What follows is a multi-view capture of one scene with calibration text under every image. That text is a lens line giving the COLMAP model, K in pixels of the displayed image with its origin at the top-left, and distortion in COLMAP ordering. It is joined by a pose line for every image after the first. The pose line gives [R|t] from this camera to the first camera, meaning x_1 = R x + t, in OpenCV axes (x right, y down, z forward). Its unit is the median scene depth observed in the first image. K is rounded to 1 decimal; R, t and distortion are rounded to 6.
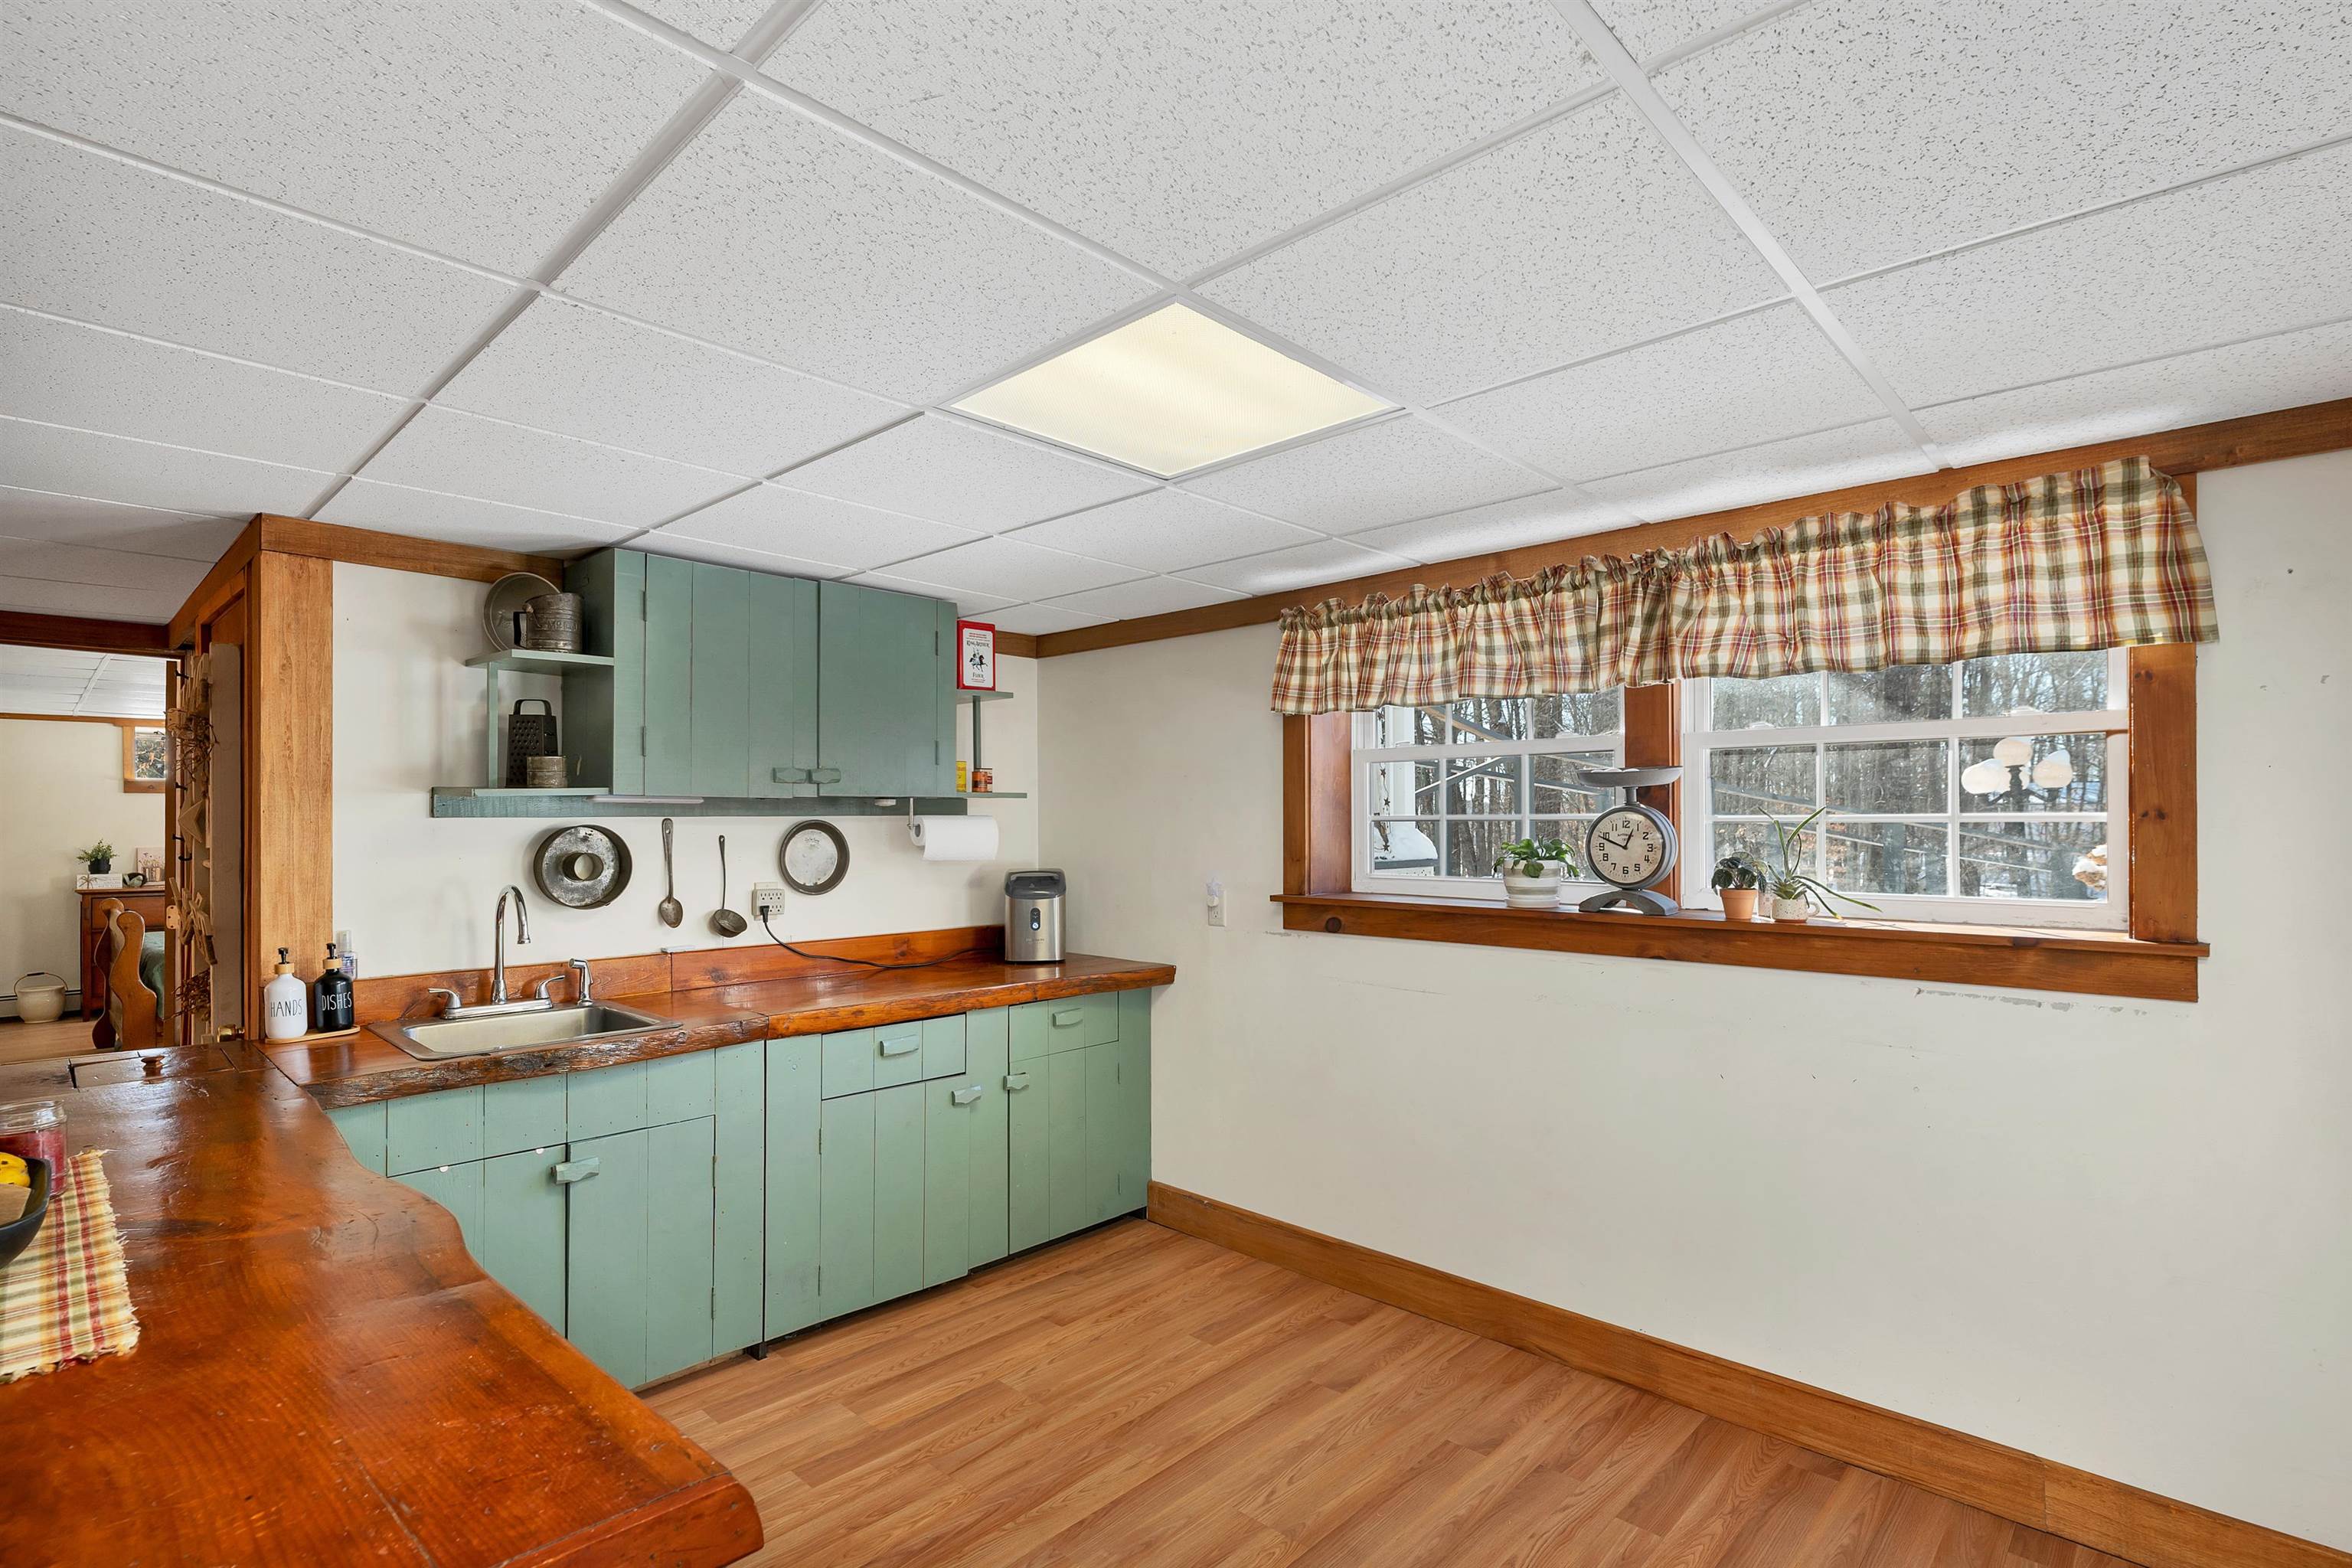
lens RADIAL K [[1118.7, 0, 1189.9], [0, 1118.7, 811.1], [0, 0, 1]] dist [-0.002022, 0.000597]
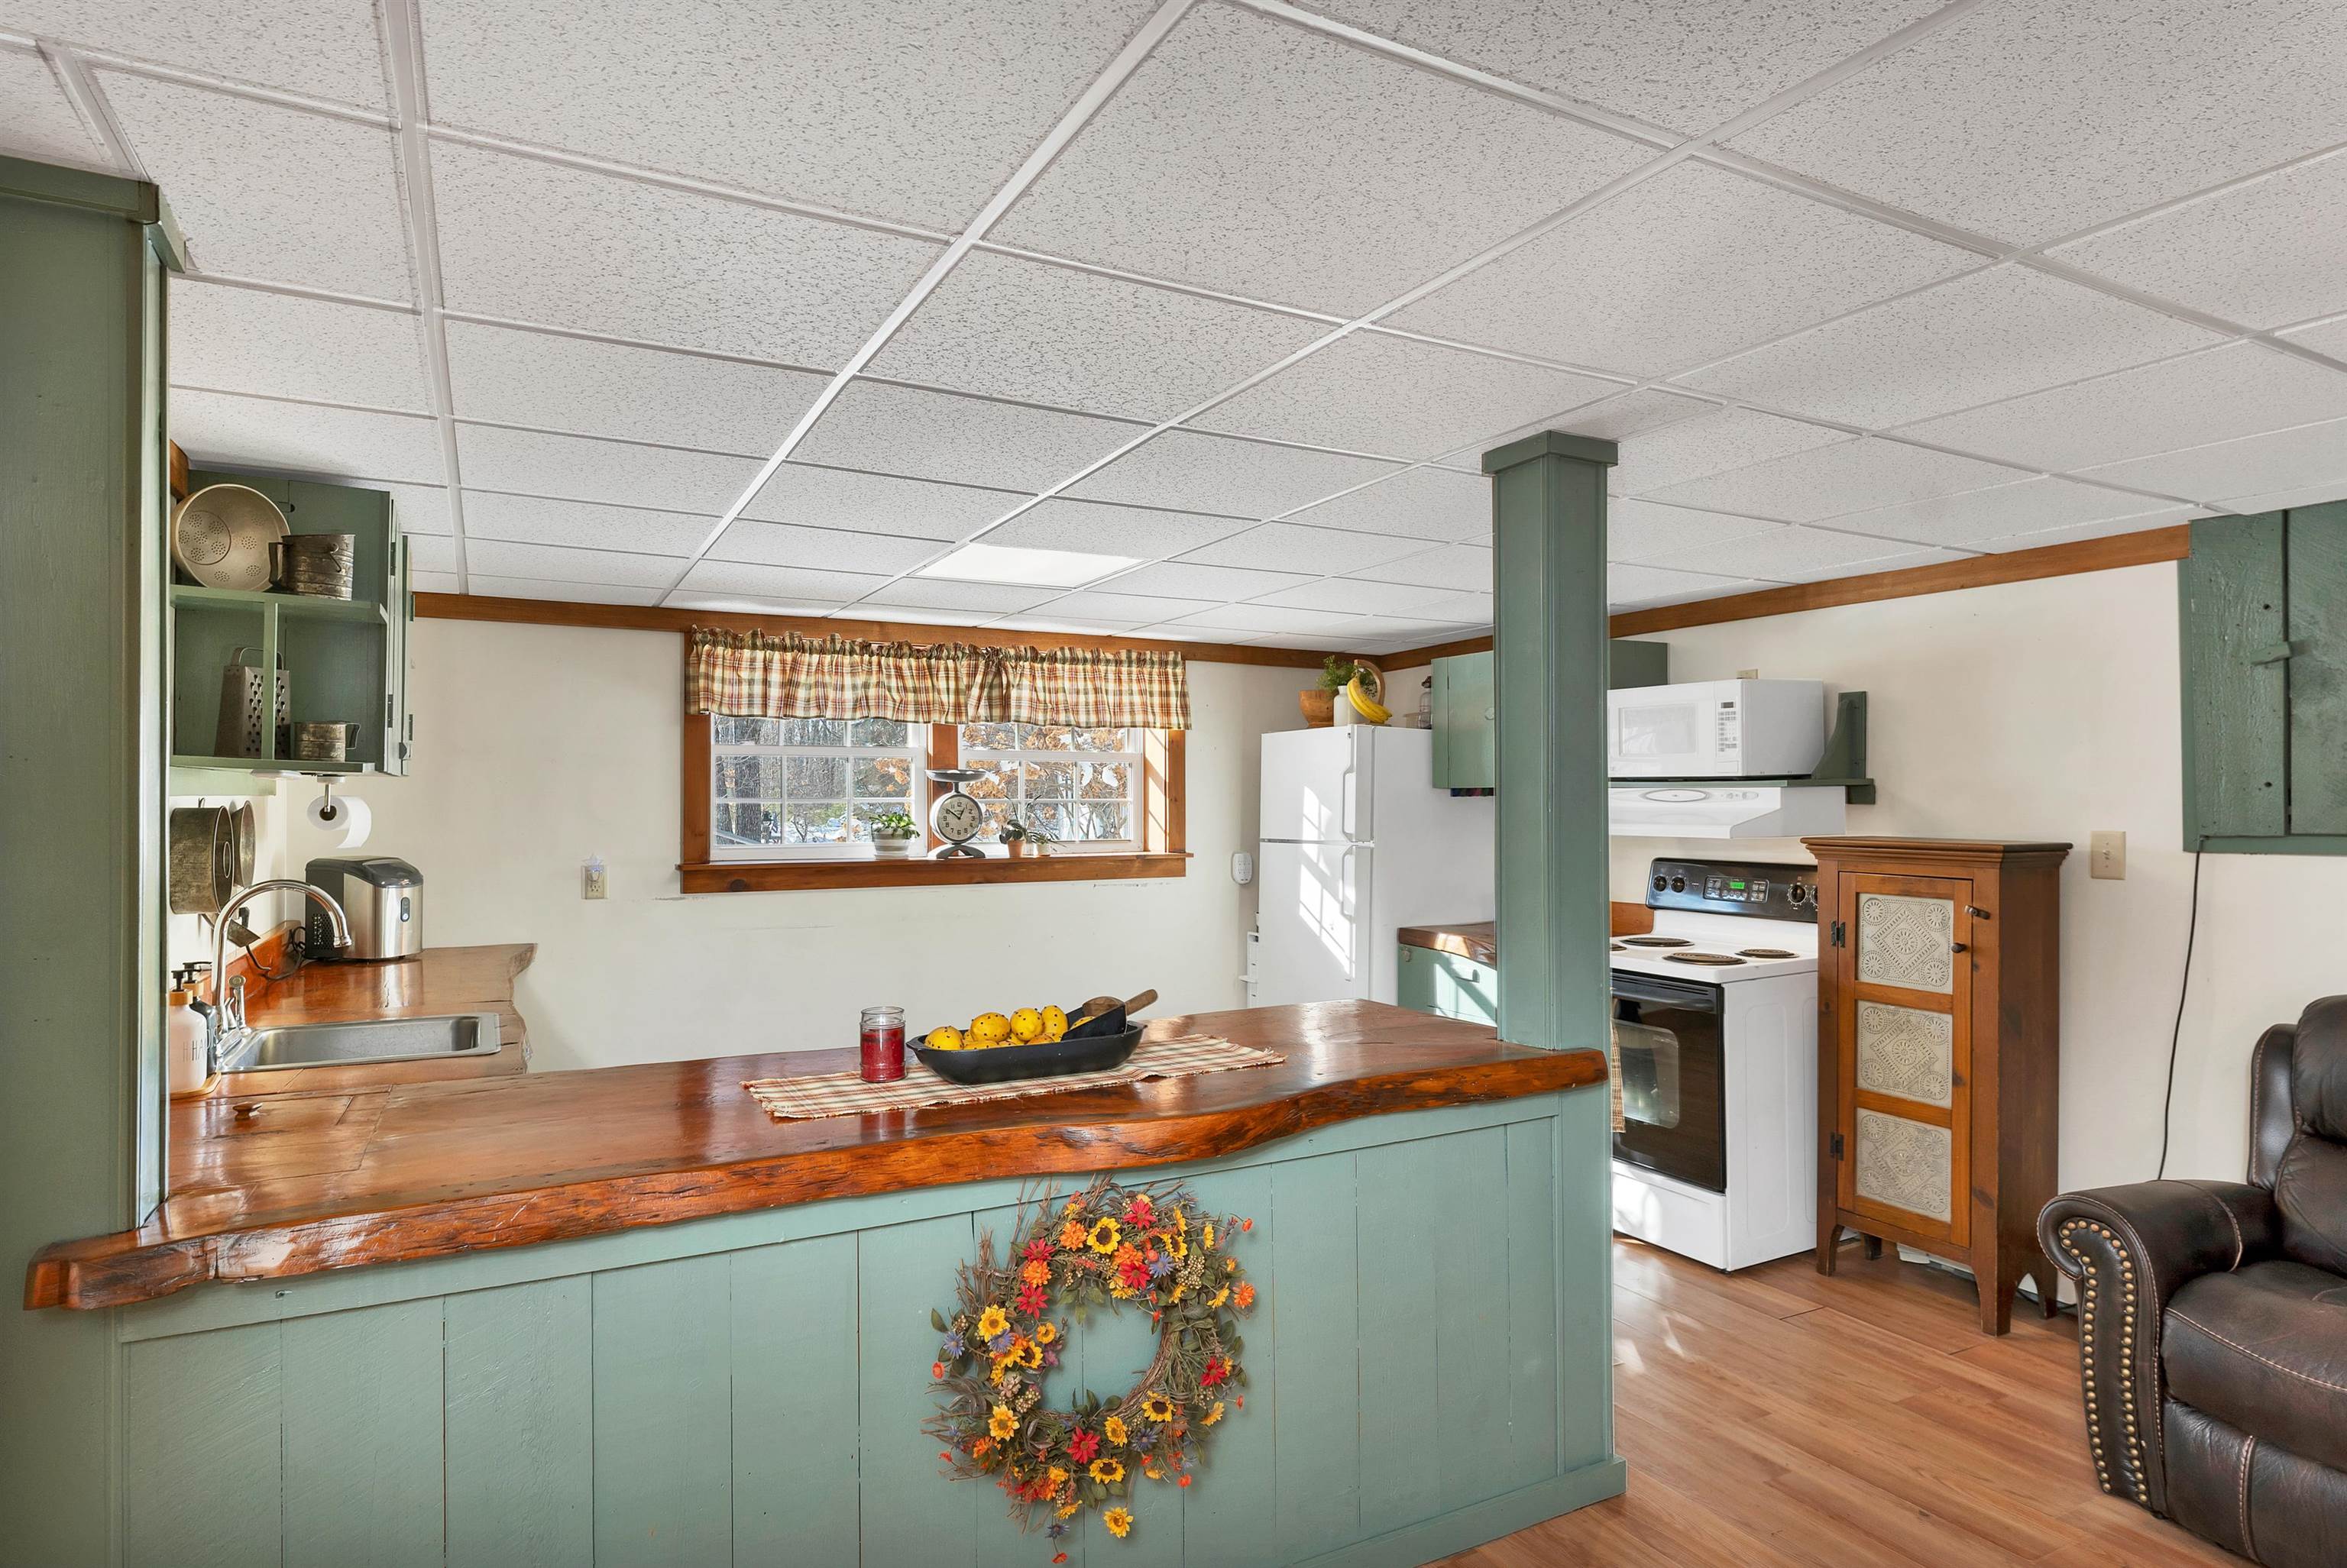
lens RADIAL K [[1284.8, 0, 1175.2], [0, 1284.8, 794.1], [0, 0, 1]] dist [0.006822, 0.000471]
pose [[0.309313, 0.009950, 0.950908, -1.441118], [-0.005497, 0.999947, -0.008676, 0.011640], [-0.950945, -0.002544, 0.309351, 0.120903]]
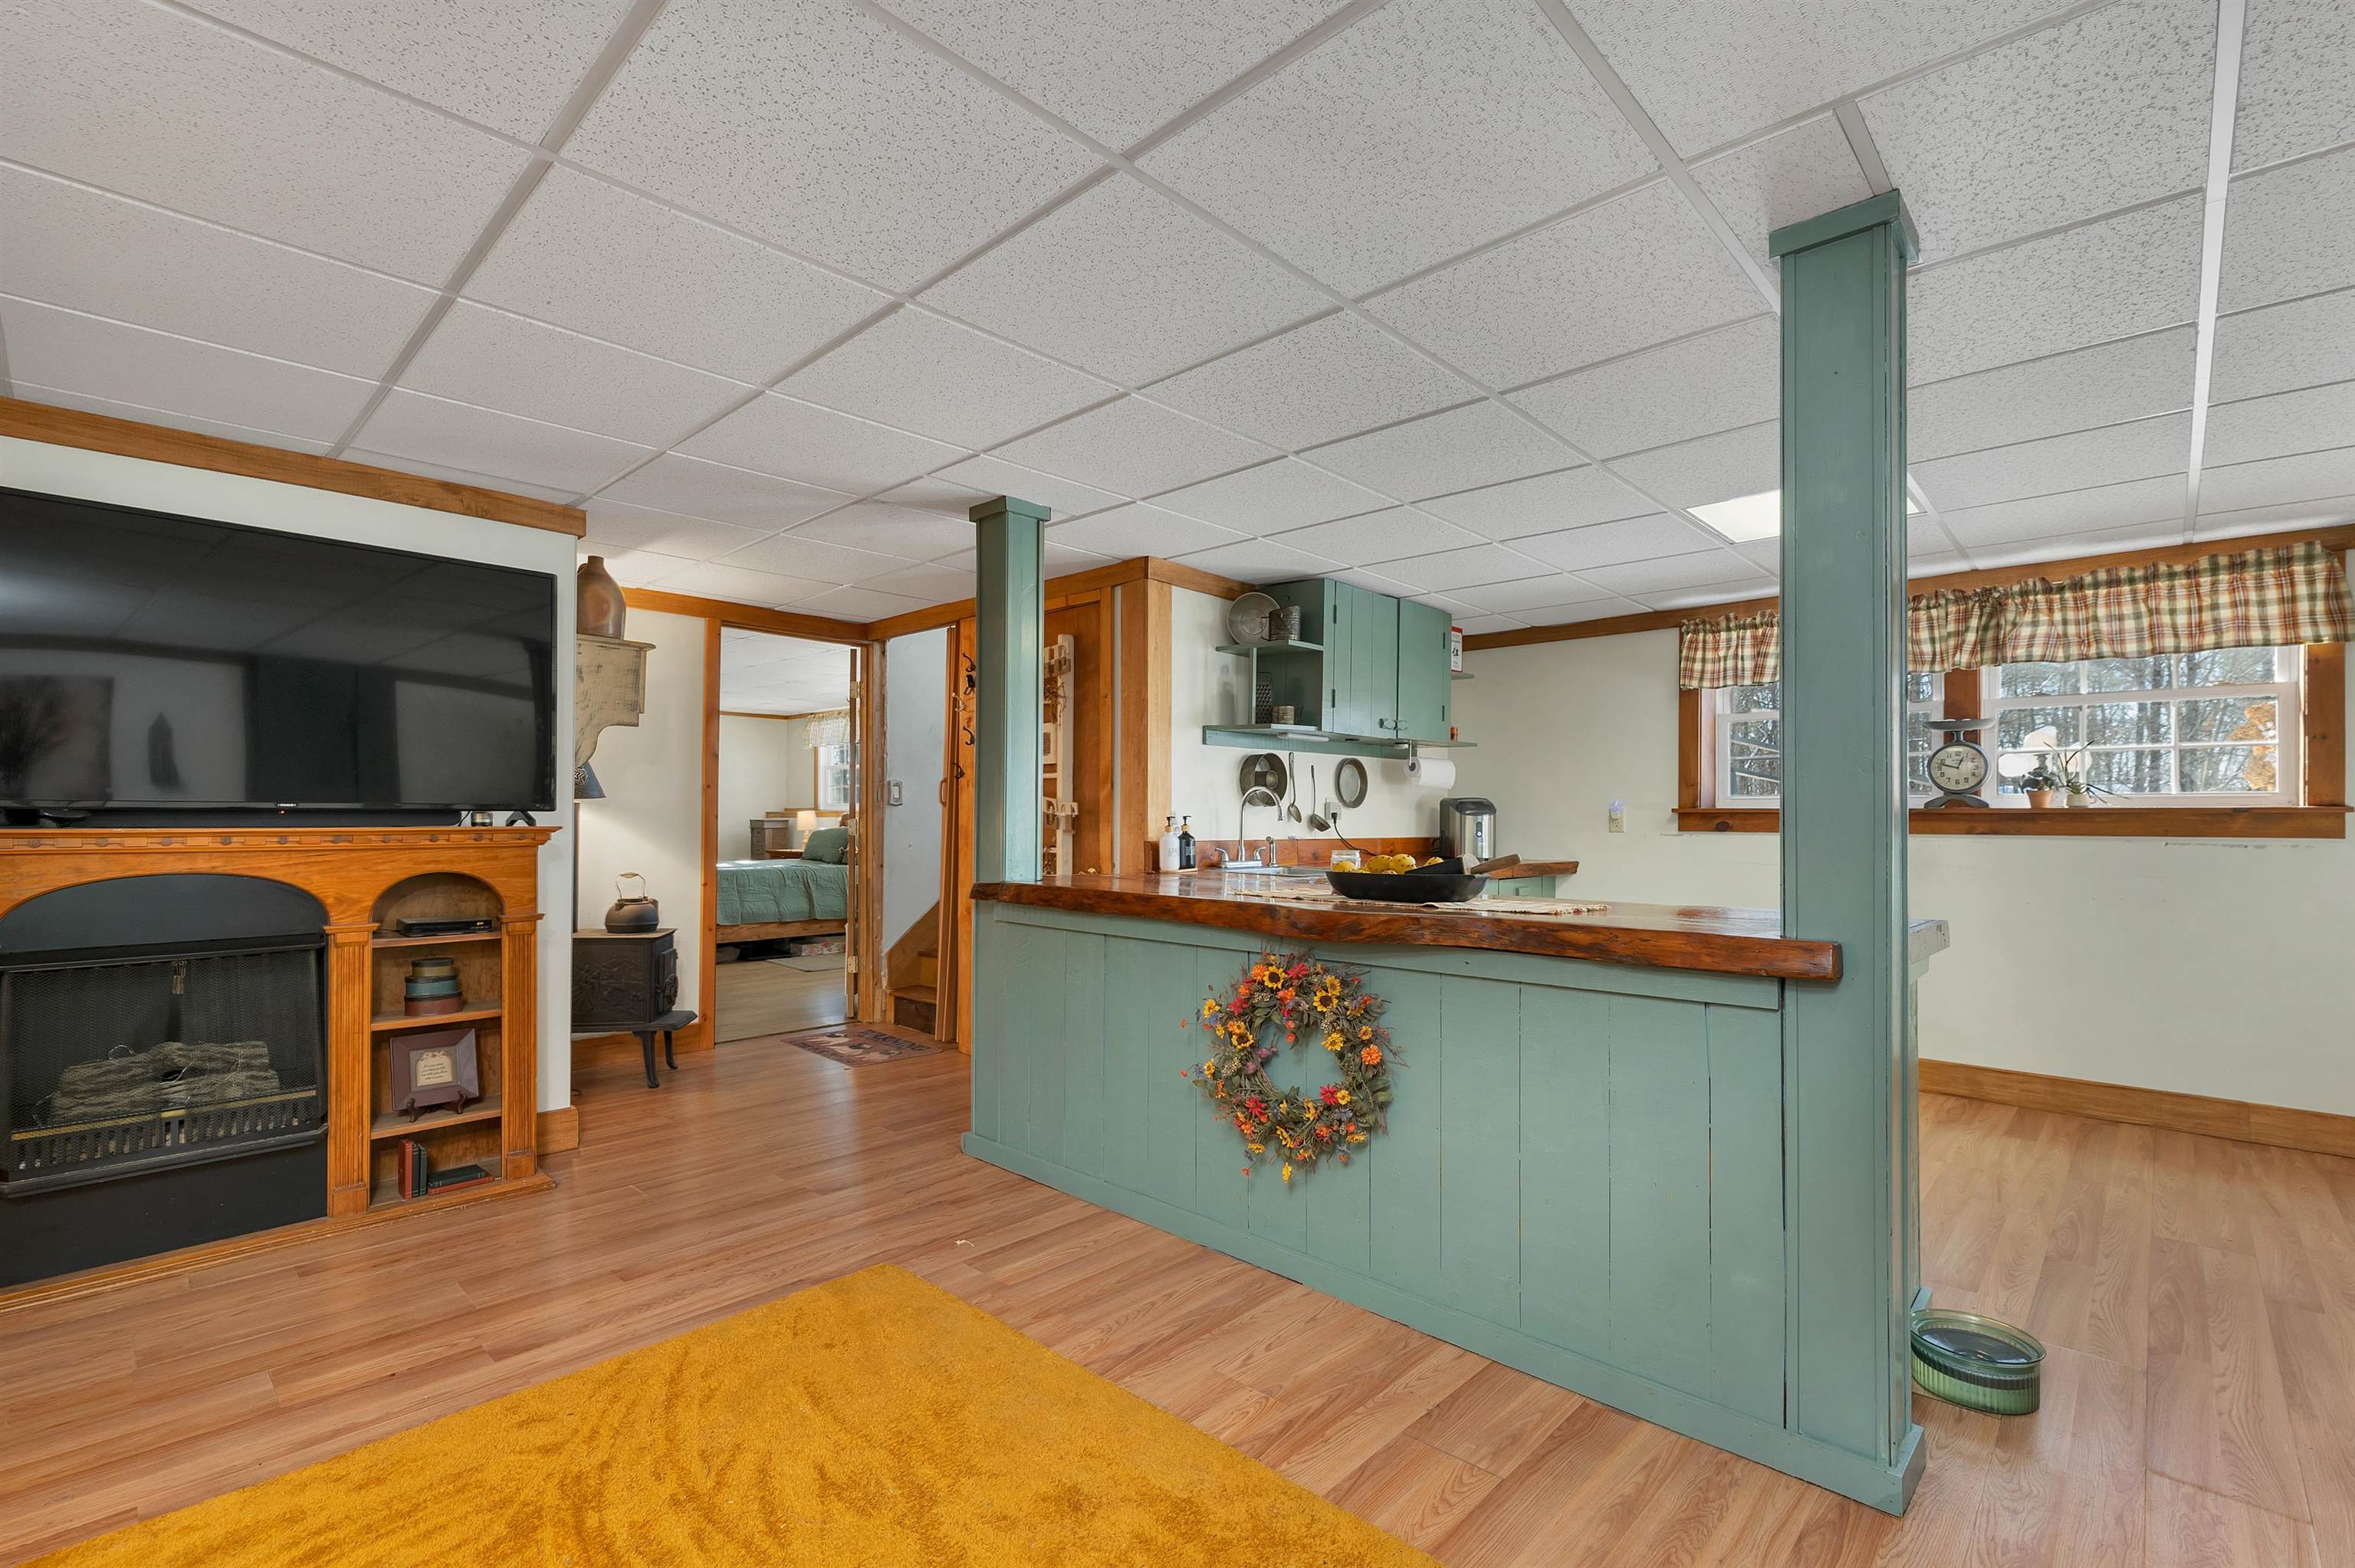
lens RADIAL K [[1032.5, 0, 1190.2], [0, 1032.5, 805.3], [0, 0, 1]] dist [-0.005540, 0.001121]
pose [[0.999920, 0.009464, 0.008365, -0.812766], [-0.009425, 0.999945, -0.004621, 0.114724], [-0.008408, 0.004542, 0.999954, -0.539412]]
